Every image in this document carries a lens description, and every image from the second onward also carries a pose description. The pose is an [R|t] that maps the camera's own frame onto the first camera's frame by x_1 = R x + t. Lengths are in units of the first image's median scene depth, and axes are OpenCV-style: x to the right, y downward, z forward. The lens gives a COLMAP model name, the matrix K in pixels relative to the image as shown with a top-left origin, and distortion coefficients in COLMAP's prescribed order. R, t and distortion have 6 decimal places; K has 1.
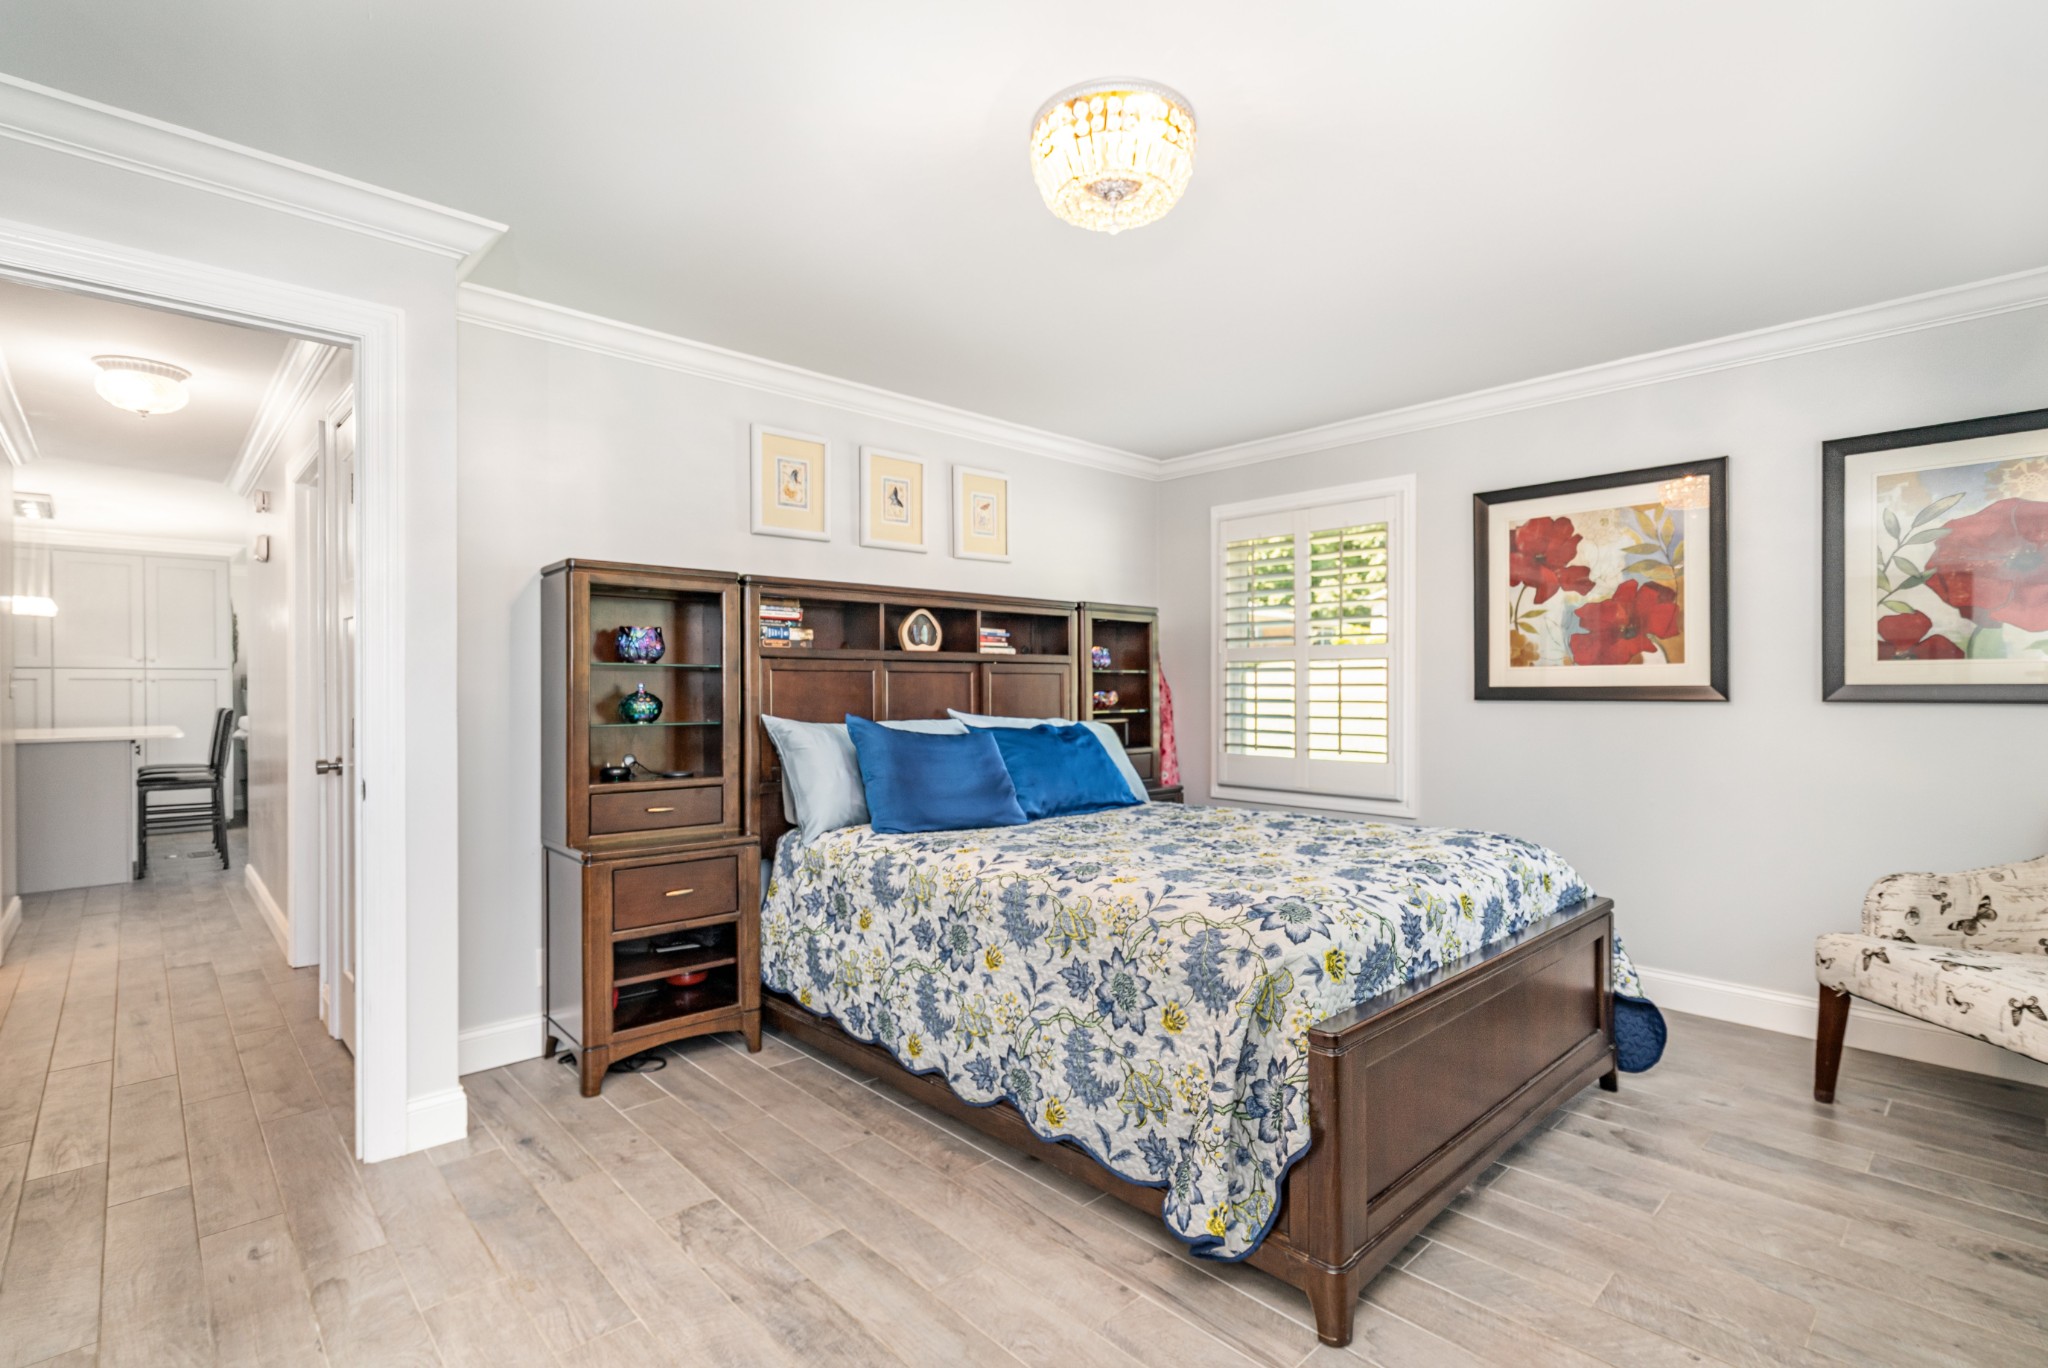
lens RADIAL K [[990.5, 0, 1016.4], [0, 990.5, 686.6], [0, 0, 1]] dist [-0.002090, 0.000493]
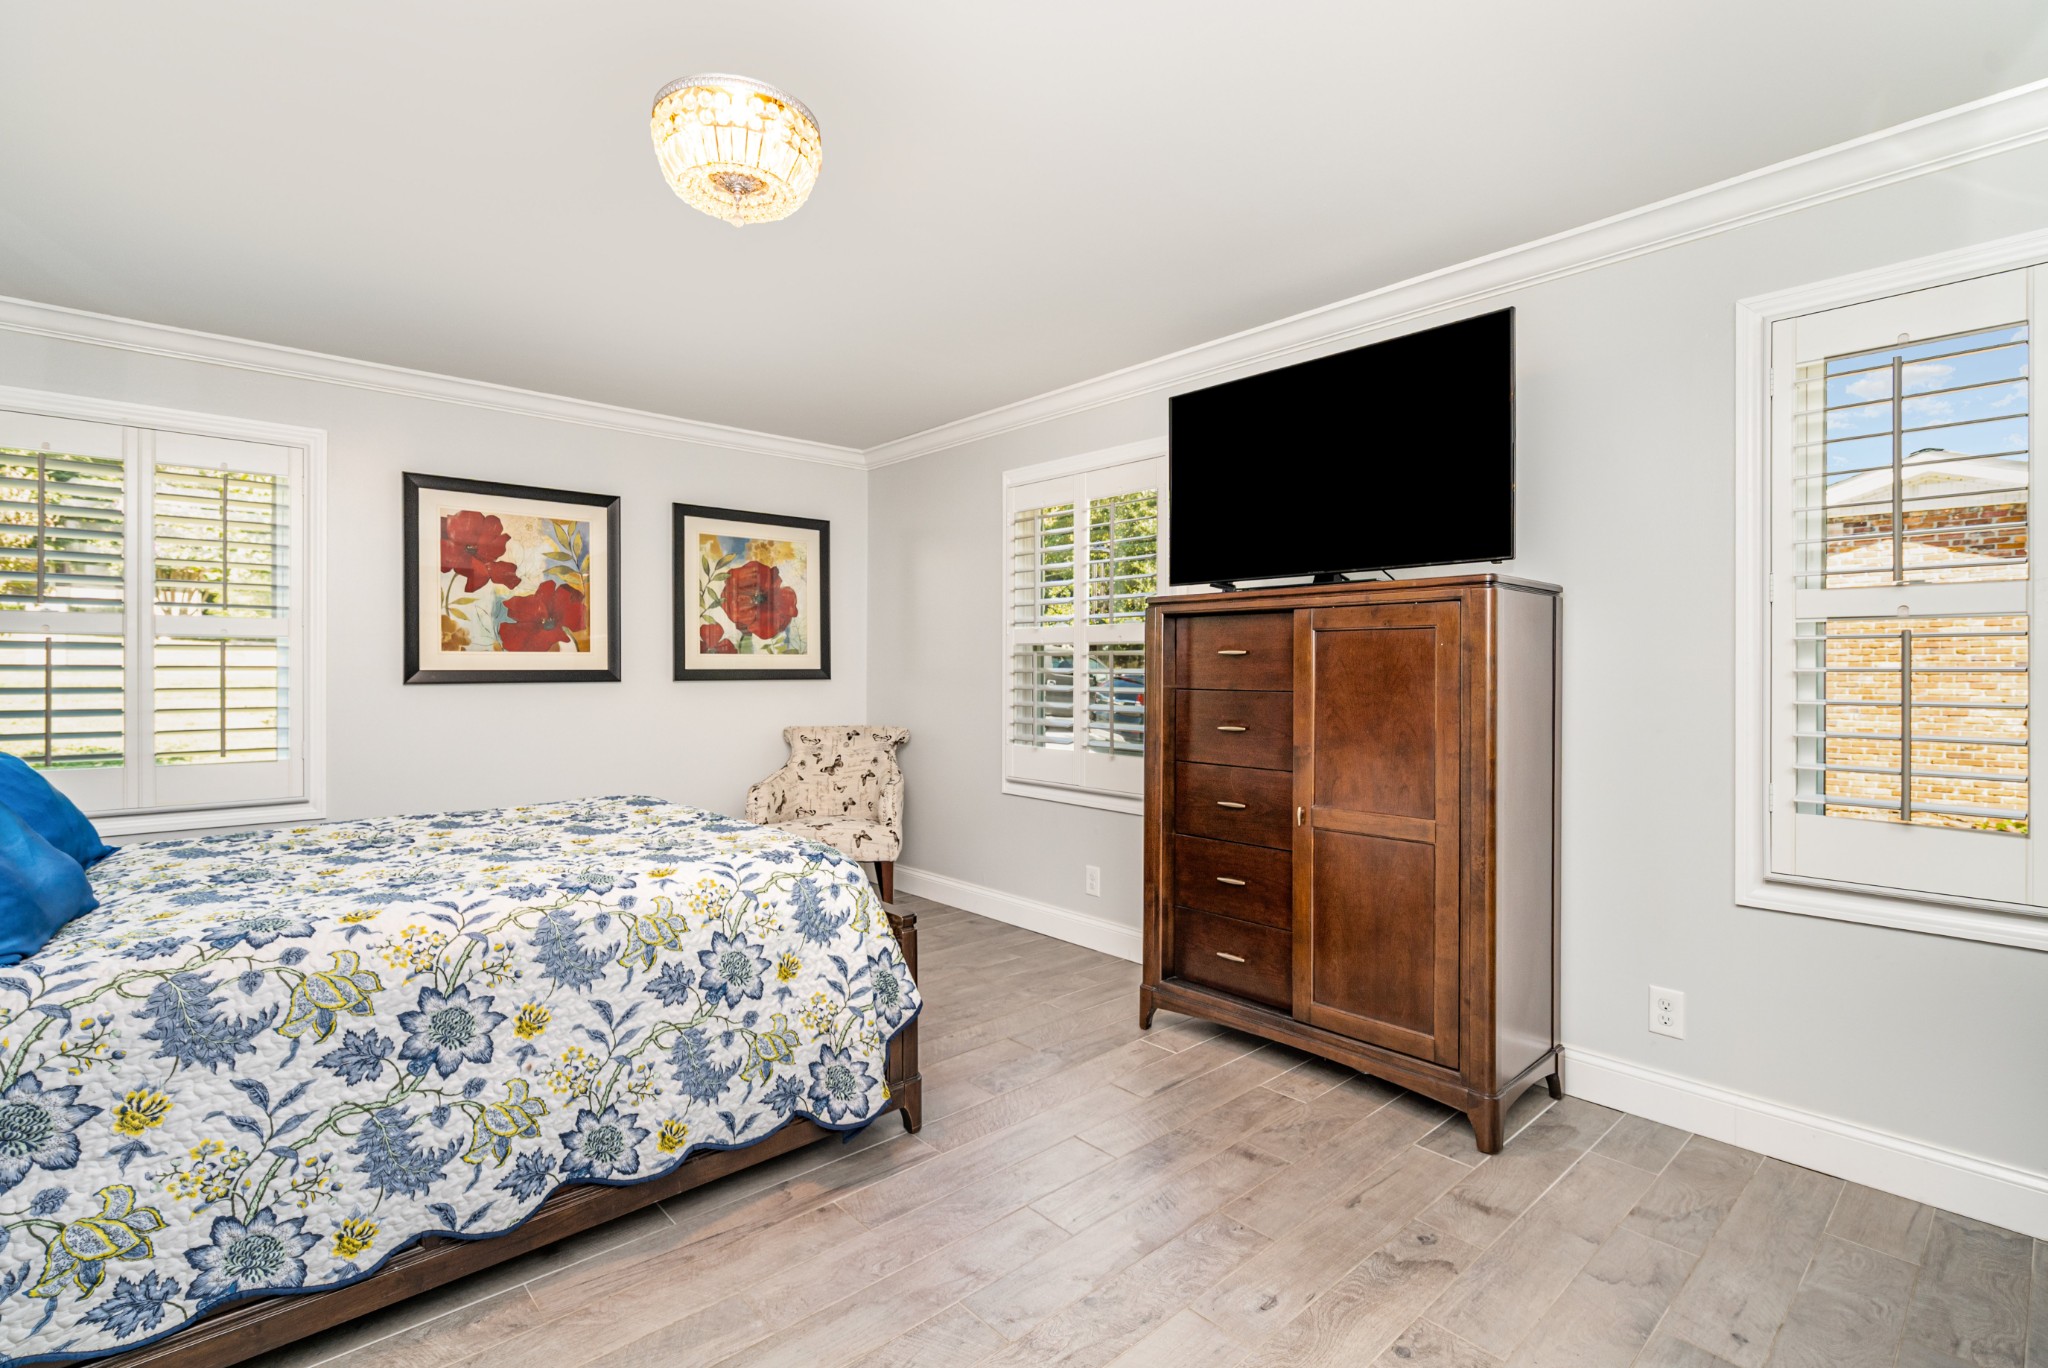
lens RADIAL K [[990.5, 0, 1016.5], [0, 990.5, 677.2], [0, 0, 1]] dist [-0.002090, 0.000493]
pose [[-0.018877, -0.005494, 0.999807, -0.684178], [-0.000424, 0.999985, 0.005487, 0.001624], [-0.999822, -0.000321, -0.018879, 0.545649]]
